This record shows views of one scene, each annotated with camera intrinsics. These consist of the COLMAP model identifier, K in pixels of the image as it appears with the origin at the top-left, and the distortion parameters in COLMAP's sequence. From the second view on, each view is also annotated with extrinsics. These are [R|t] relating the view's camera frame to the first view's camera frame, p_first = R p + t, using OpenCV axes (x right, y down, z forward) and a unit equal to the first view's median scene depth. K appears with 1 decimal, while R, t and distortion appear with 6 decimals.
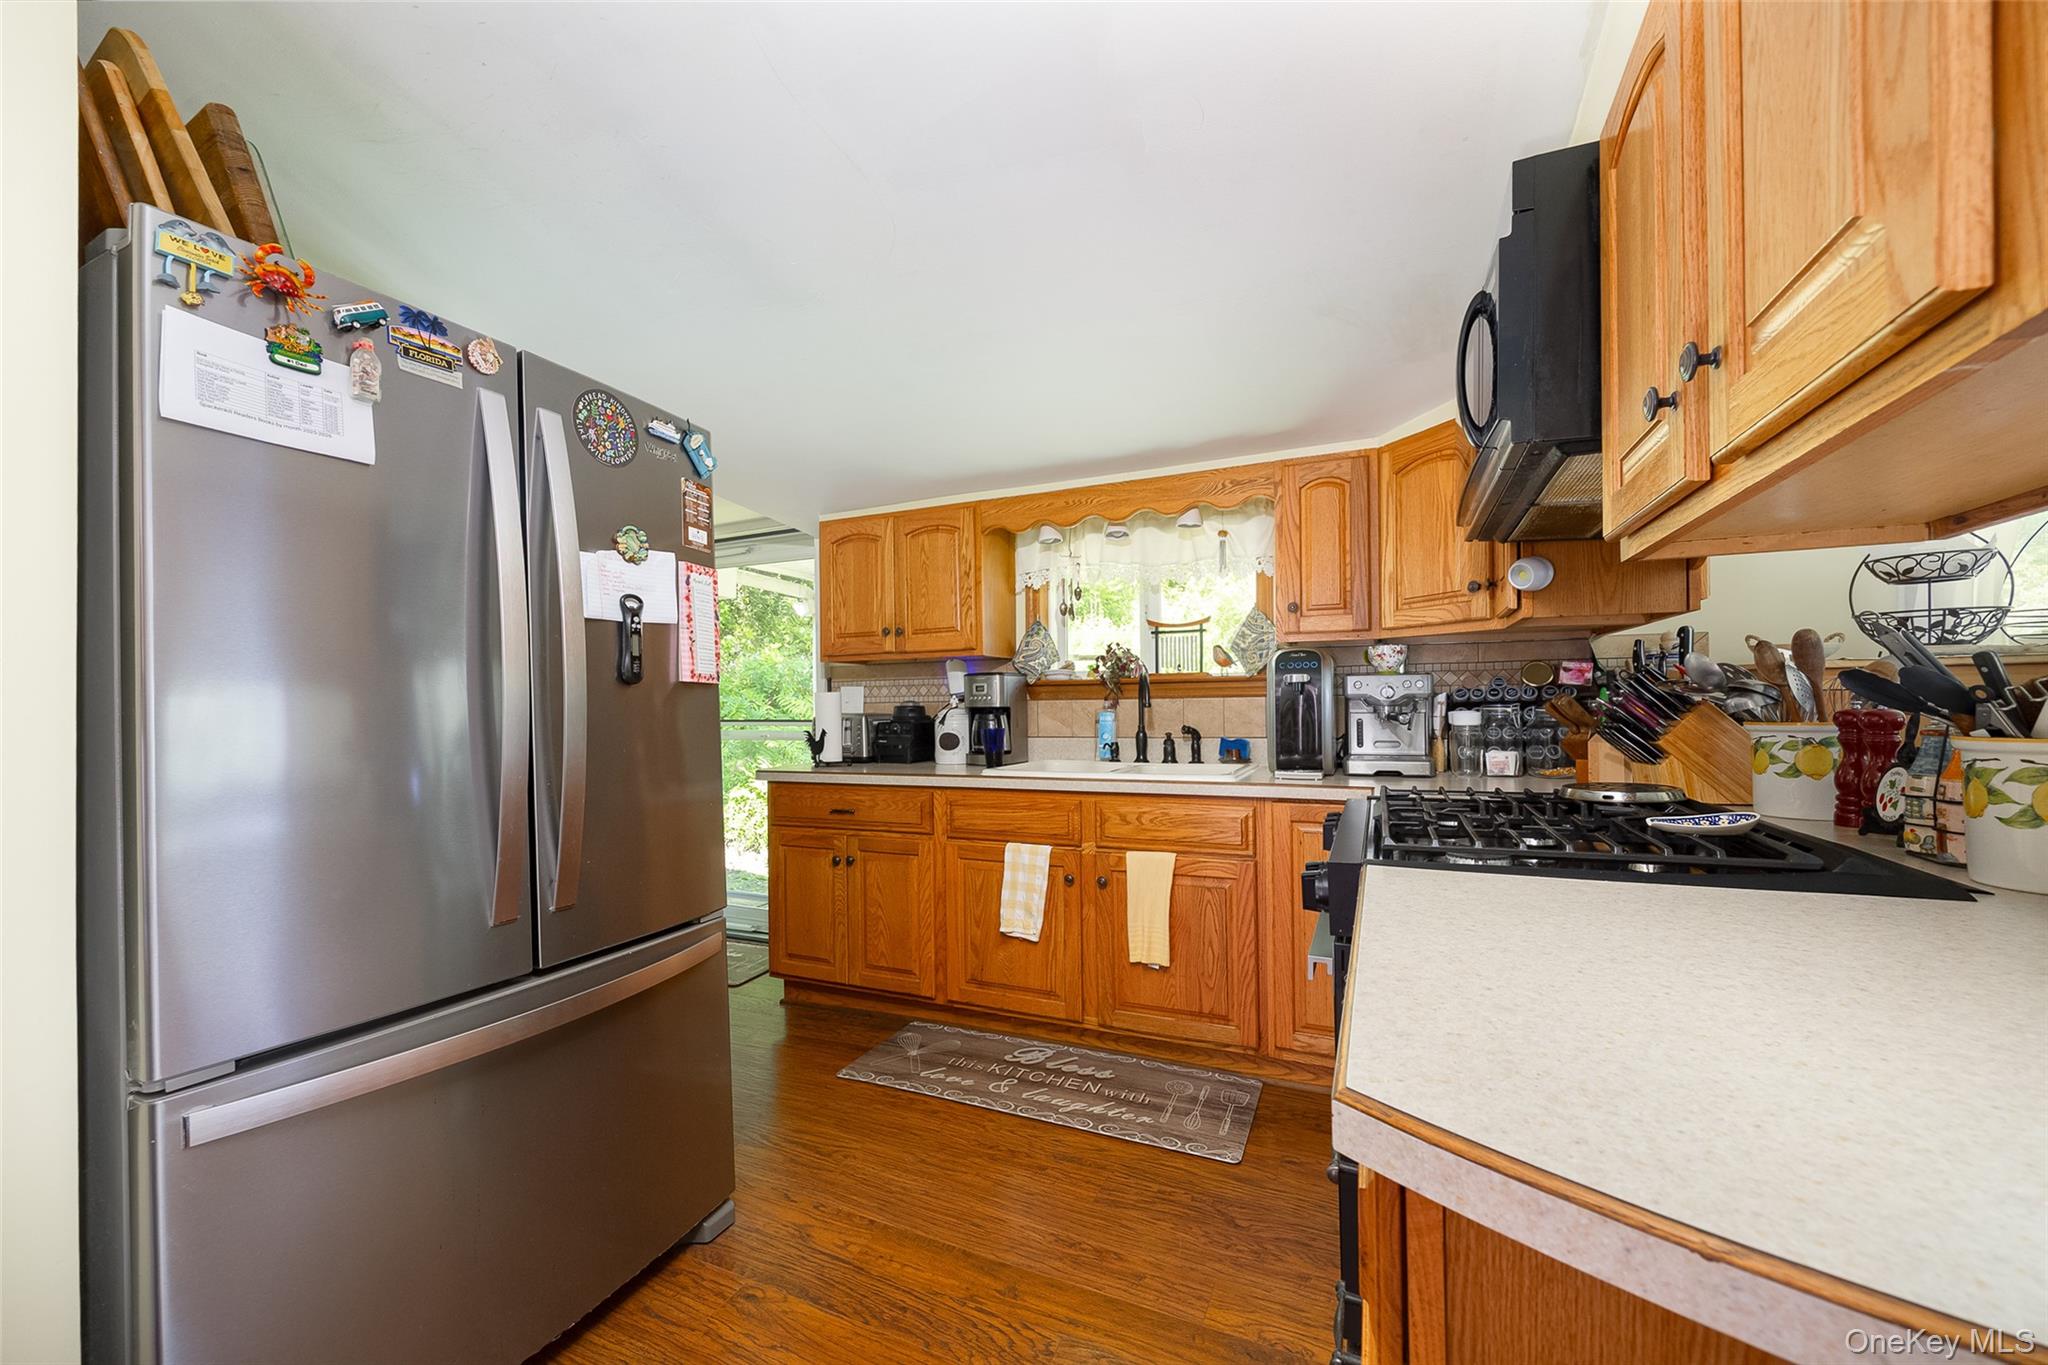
lens RADIAL K [[792.7, 0, 1028.2], [0, 792.7, 698.7], [0, 0, 1]] dist [0.003049, 0.000216]
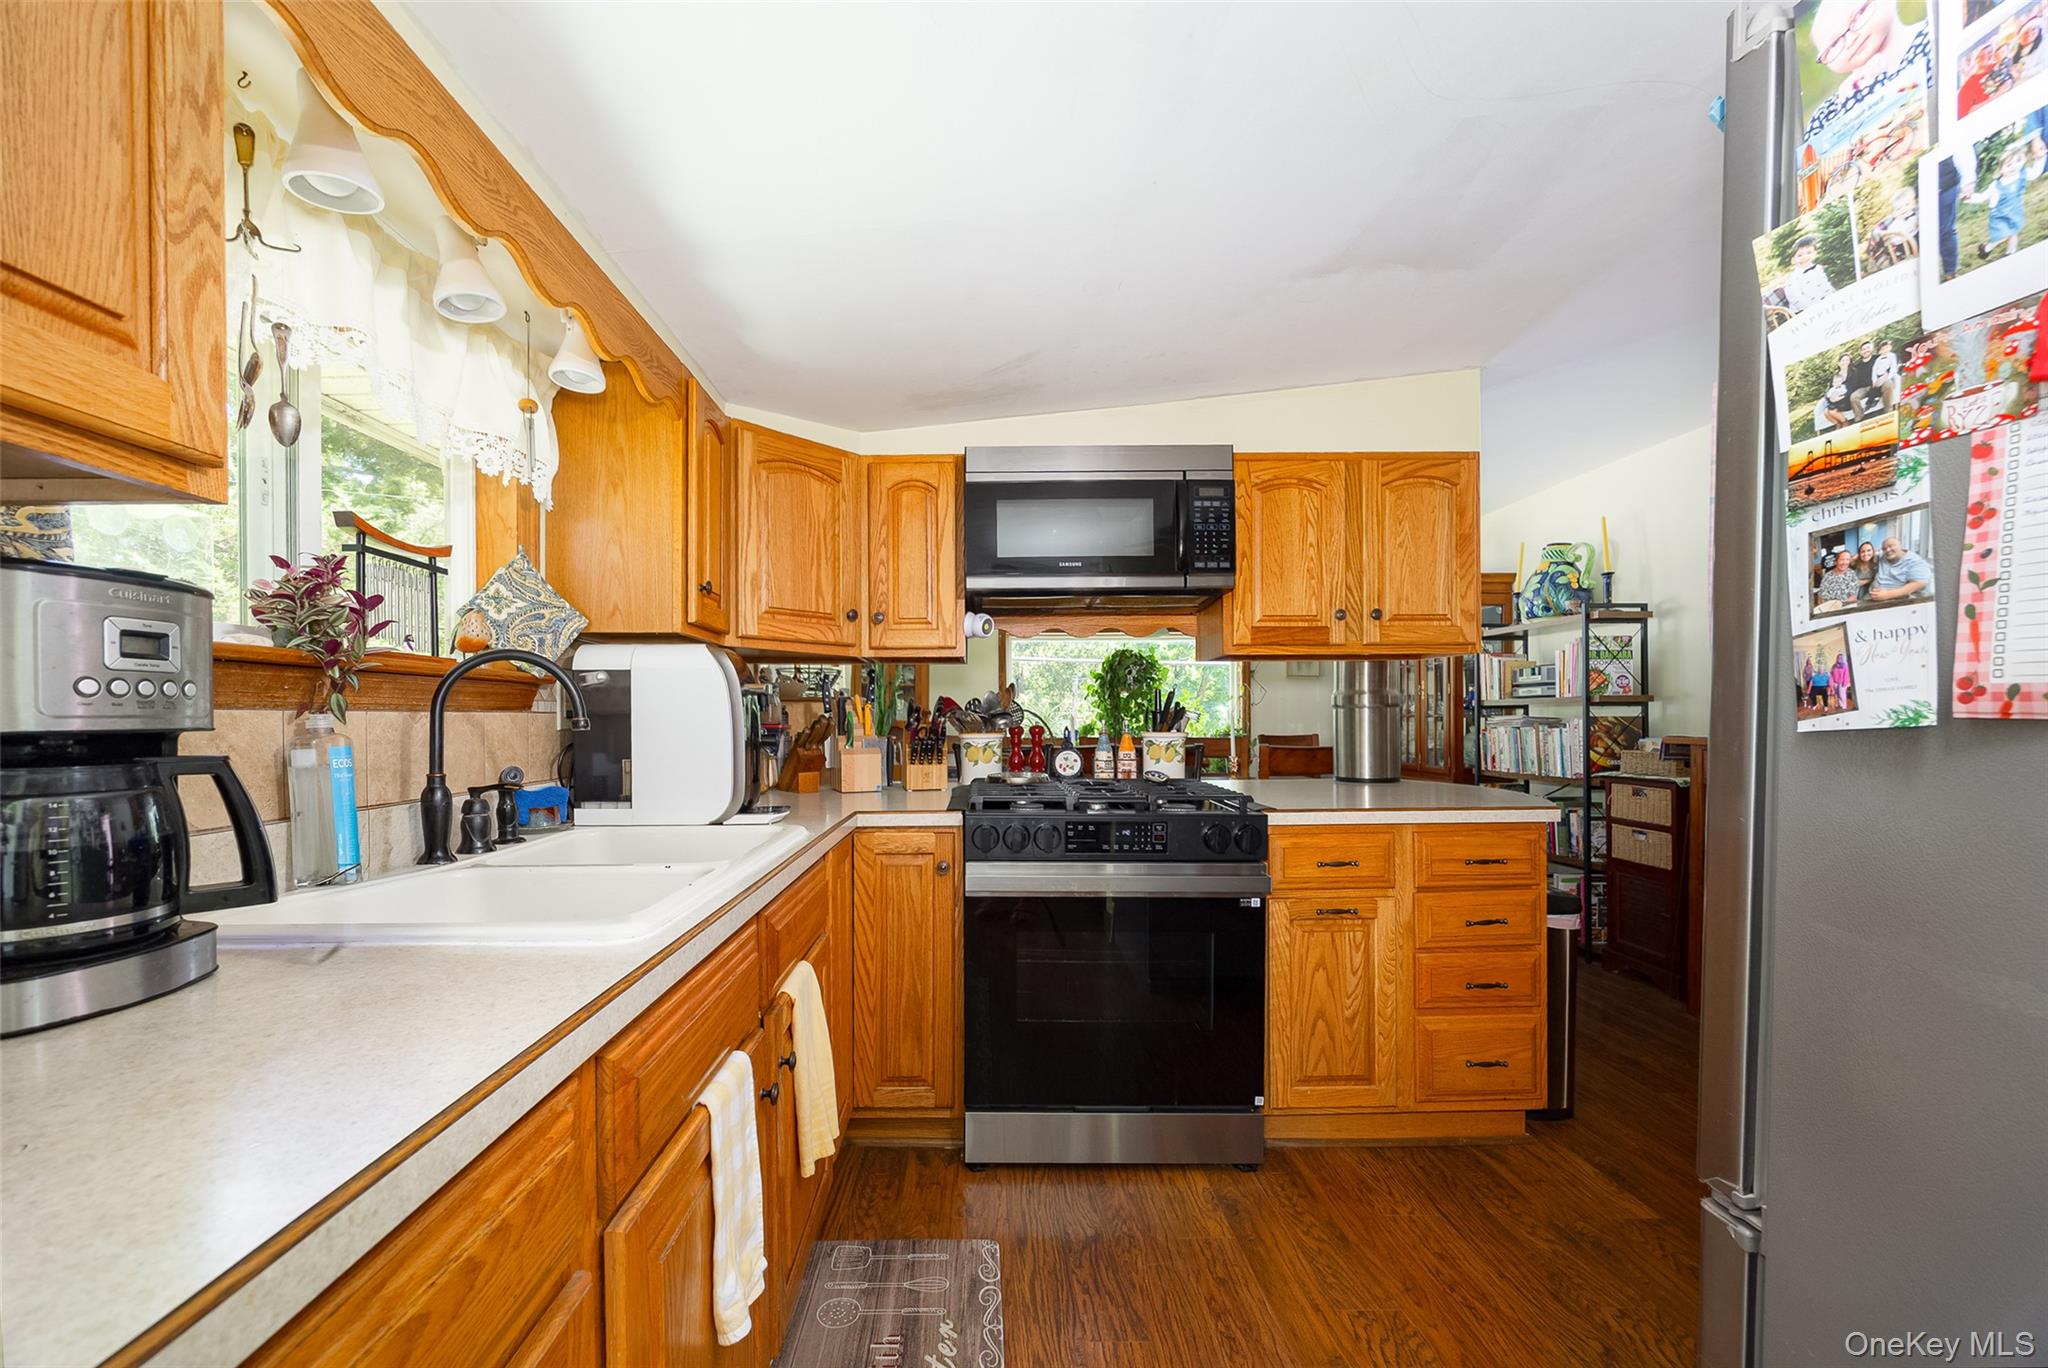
lens RADIAL K [[792.7, 0, 1015.6], [0, 792.7, 728.3], [0, 0, 1]] dist [0.003049, 0.000216]
pose [[-0.424409, 0.002914, 0.905466, -0.484241], [0.003188, 0.999993, -0.001724, 0.014156], [-0.905465, 0.002155, -0.424416, 1.201759]]
